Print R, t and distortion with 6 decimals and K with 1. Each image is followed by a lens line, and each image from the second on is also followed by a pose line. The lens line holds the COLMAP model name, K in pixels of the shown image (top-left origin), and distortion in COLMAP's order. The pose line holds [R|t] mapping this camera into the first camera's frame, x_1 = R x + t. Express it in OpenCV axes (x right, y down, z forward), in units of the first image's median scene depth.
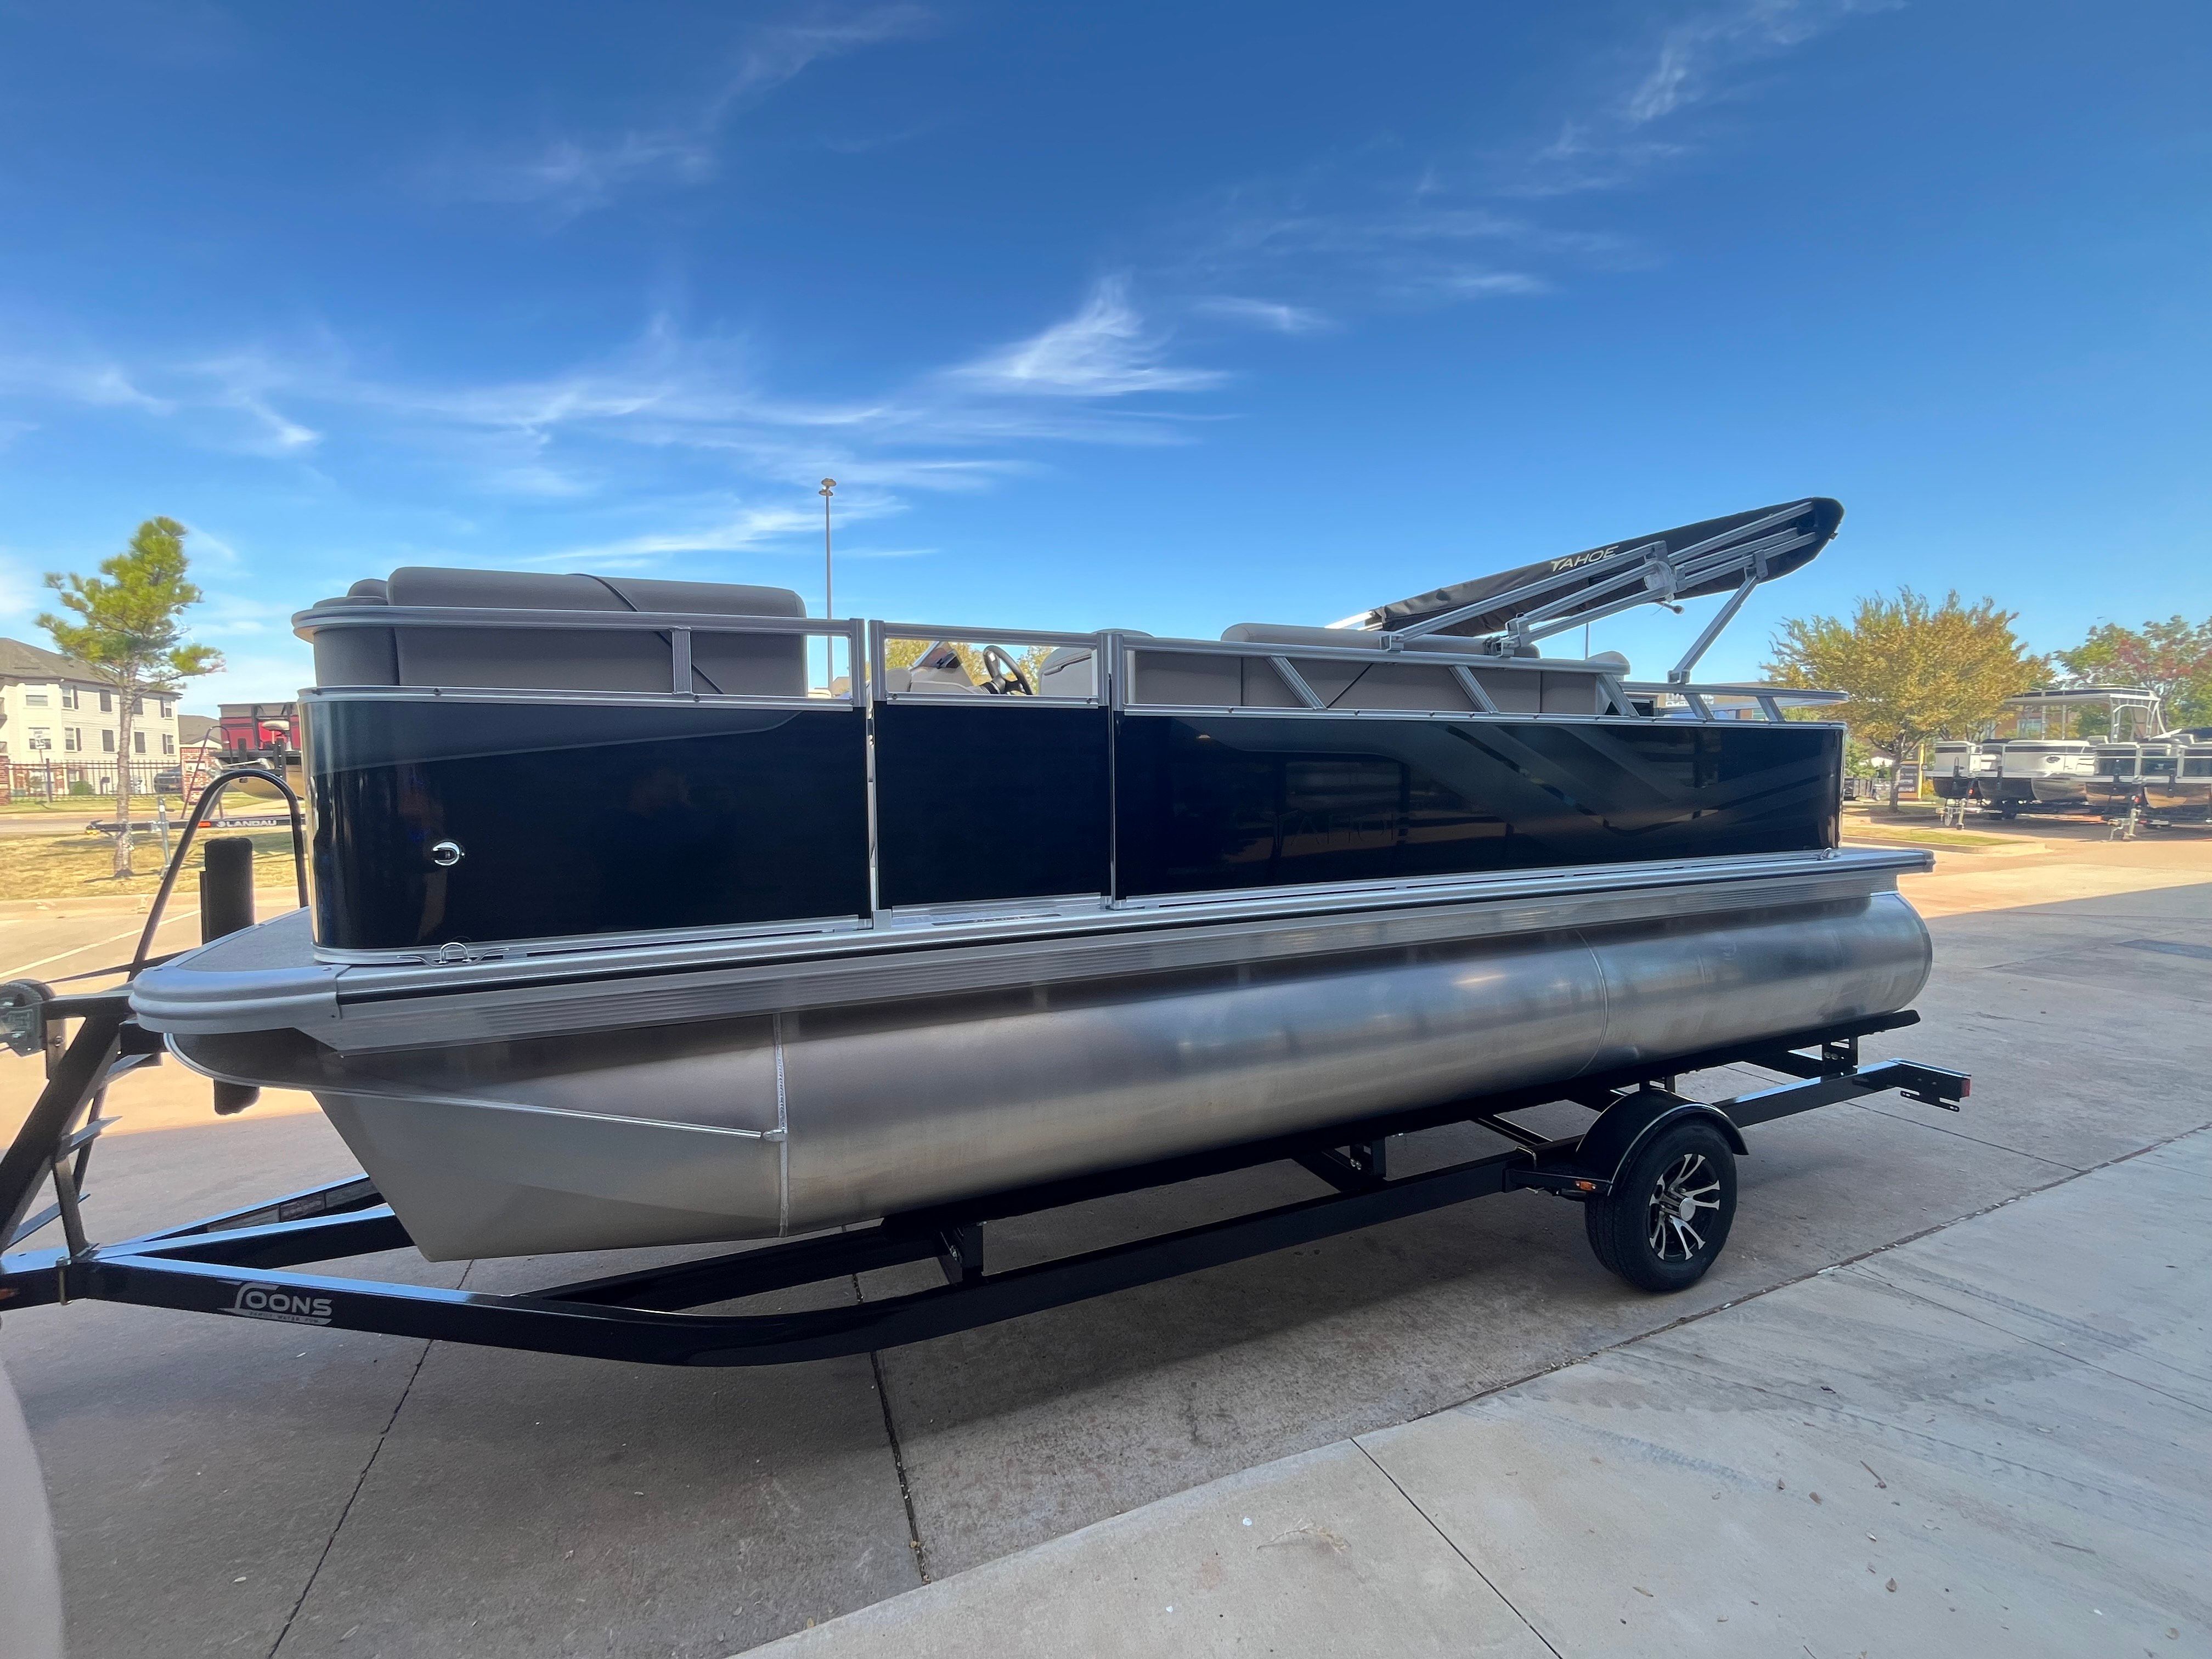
lens RADIAL K [[894.1, 0, 1100.4], [0, 894.1, 831.1], [0, 0, 1]] dist [-0.003596, -0.000020]
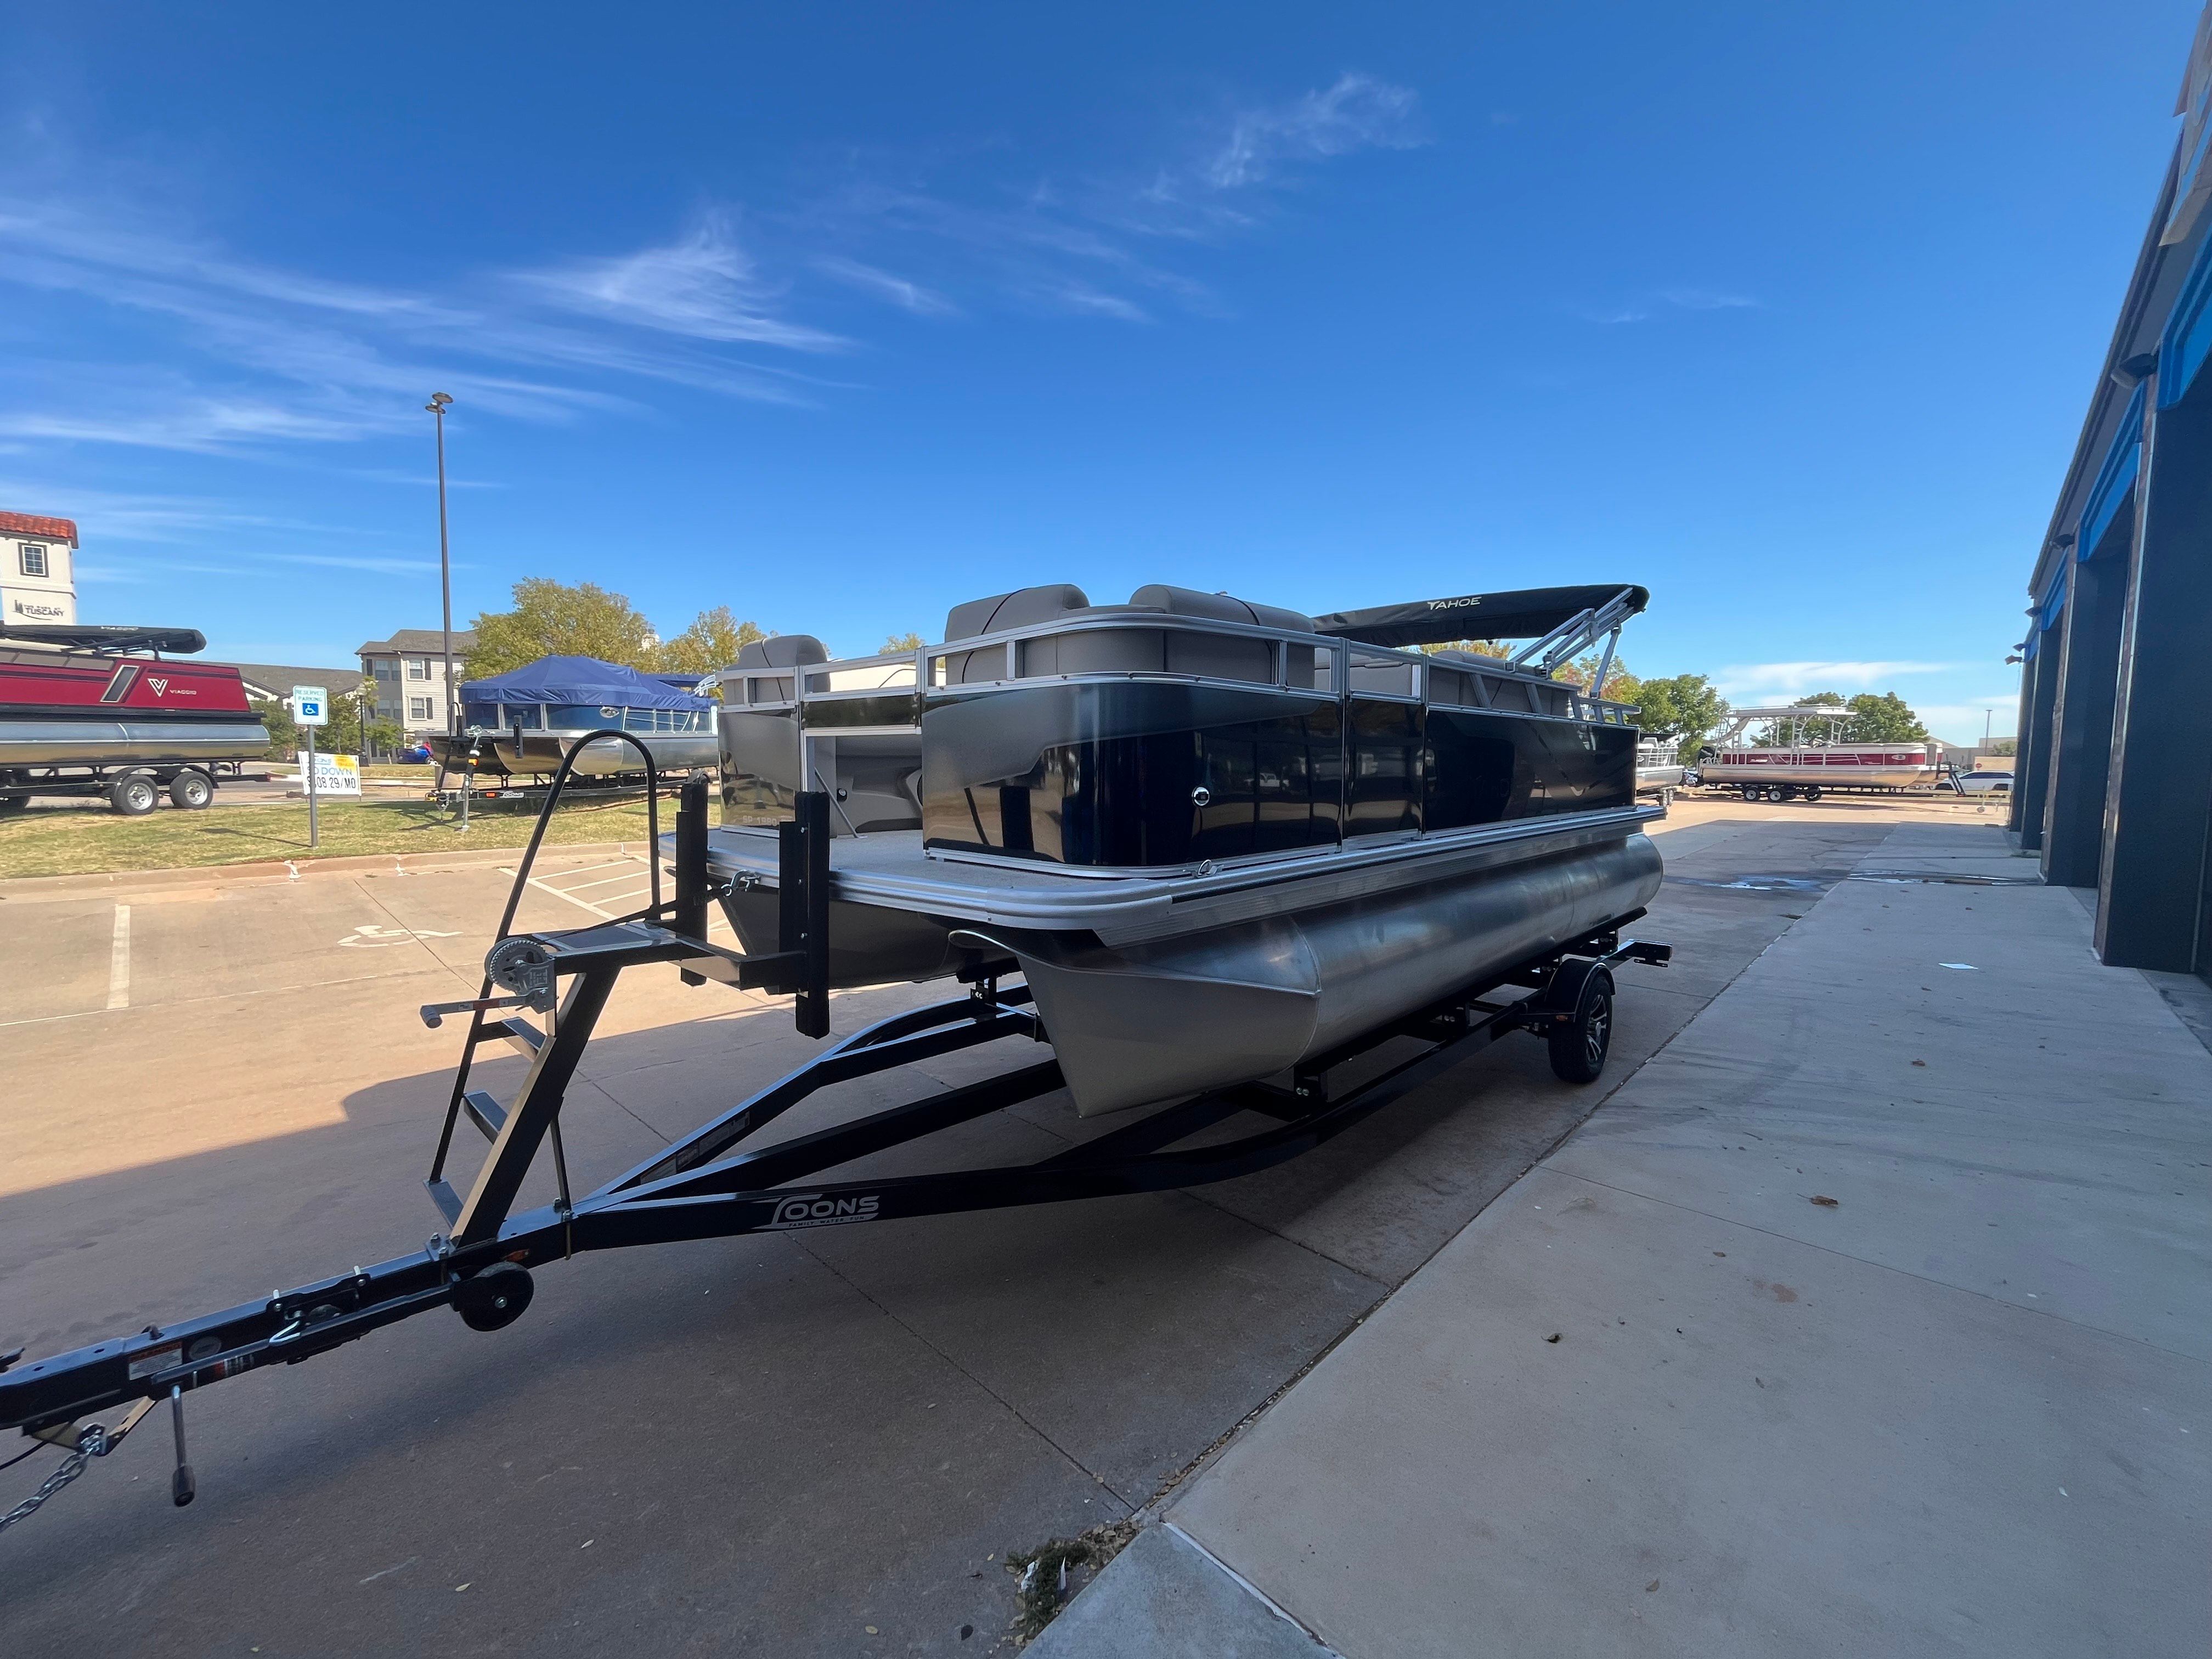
lens RADIAL K [[896.9, 0, 1096.7], [0, 896.9, 827.2], [0, 0, 1]] dist [-0.005145, -0.000015]
pose [[0.921381, -0.015586, 0.388348, -0.976469], [0.009895, 0.999812, 0.016648, 0.033450], [-0.388535, -0.011497, 0.921362, -0.154043]]
